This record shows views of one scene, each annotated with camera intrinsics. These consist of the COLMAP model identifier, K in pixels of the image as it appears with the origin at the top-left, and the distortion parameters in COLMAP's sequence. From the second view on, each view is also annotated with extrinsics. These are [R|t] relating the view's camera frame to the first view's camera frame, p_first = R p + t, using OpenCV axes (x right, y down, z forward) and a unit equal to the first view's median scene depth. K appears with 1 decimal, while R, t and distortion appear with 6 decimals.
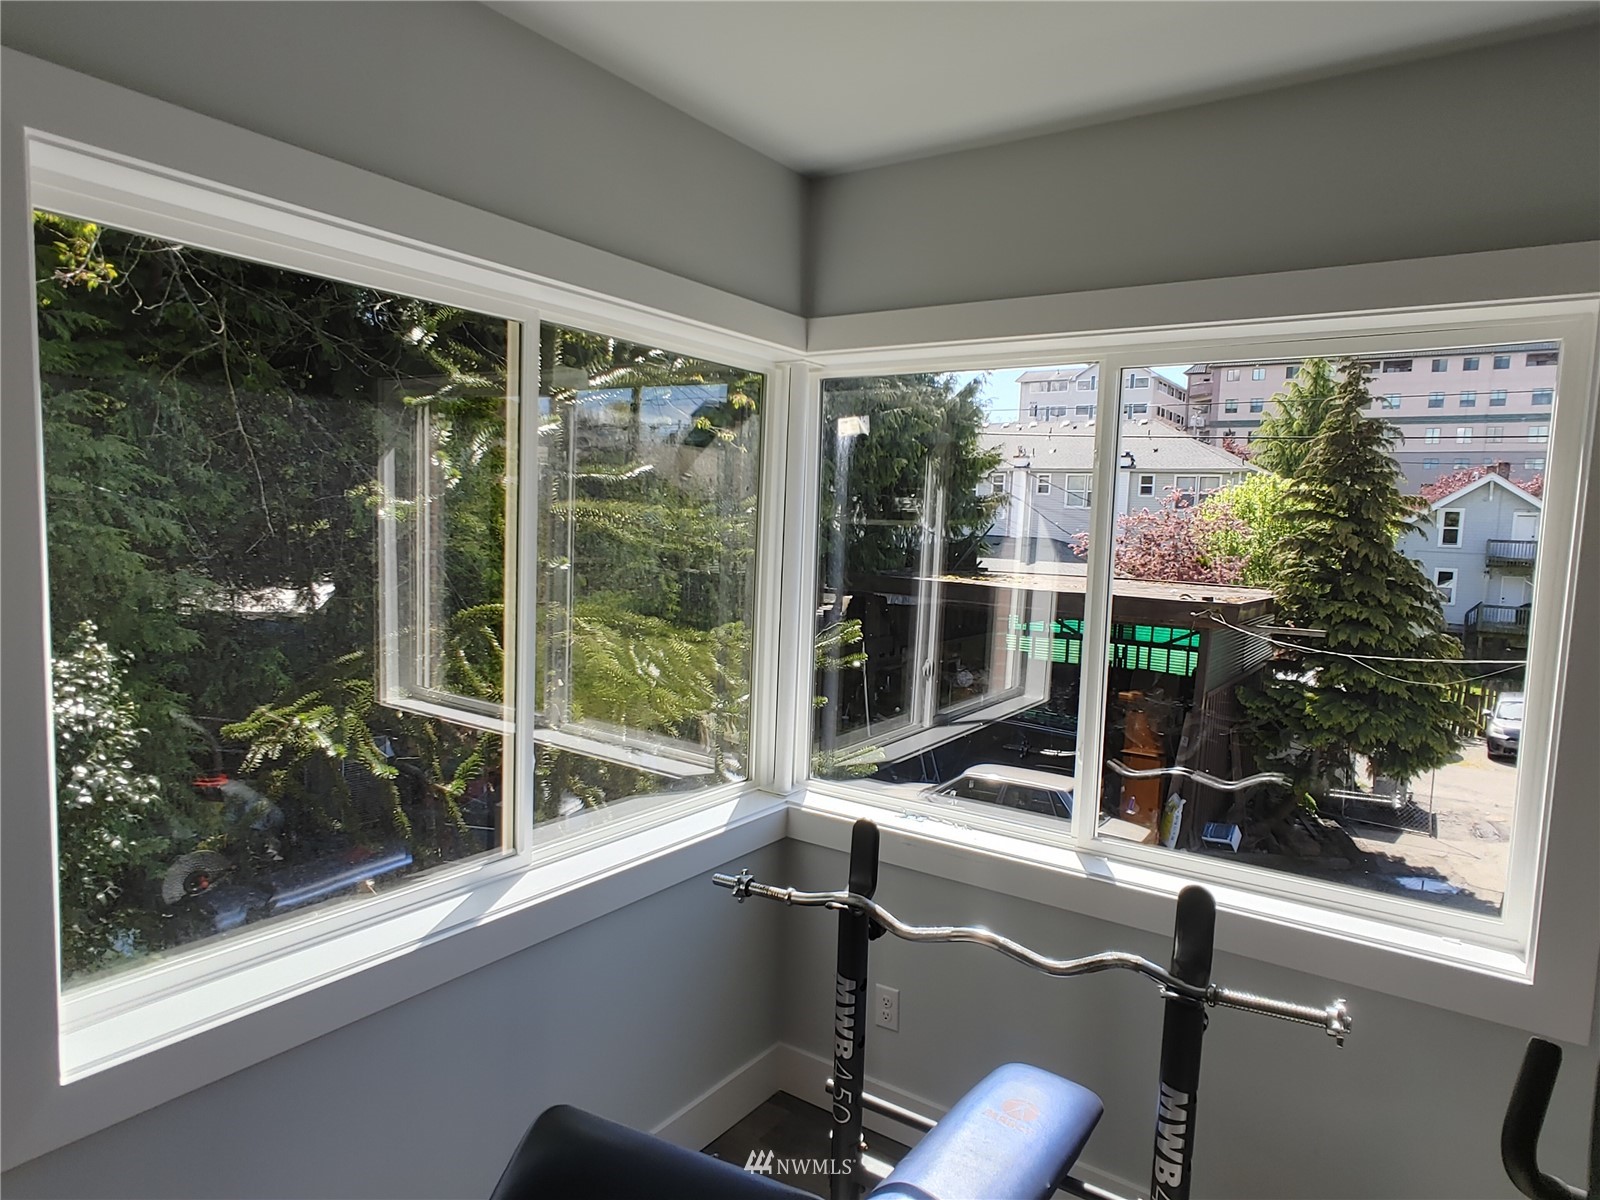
lens RADIAL K [[954.8, 0, 810.7], [0, 954.8, 609.0], [0, 0, 1]] dist [0.003736, -0.000774]
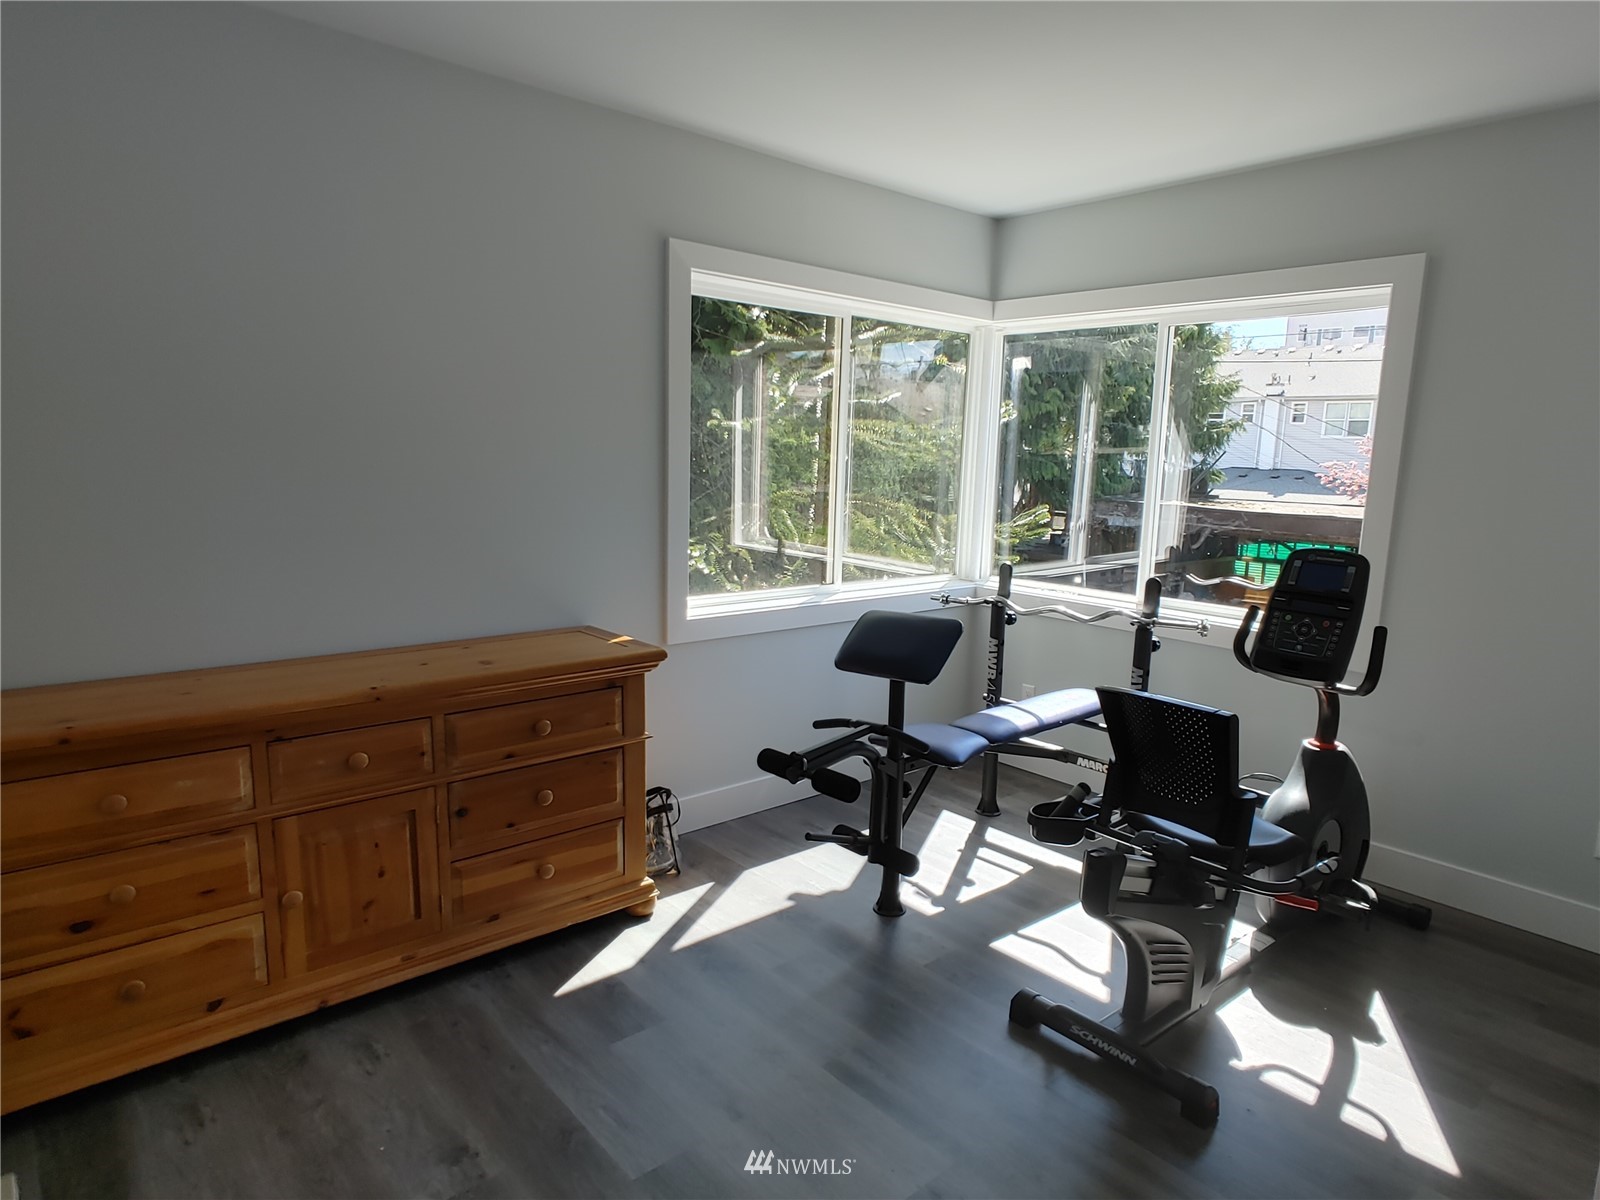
lens RADIAL K [[954.8, 0, 810.7], [0, 954.8, 609.0], [0, 0, 1]] dist [0.003736, -0.000774]
pose [[0.969559, 0.032033, -0.242752, 0.080370], [-0.016574, 0.997718, 0.065460, 0.103424], [0.244295, -0.059444, 0.967877, -0.565739]]
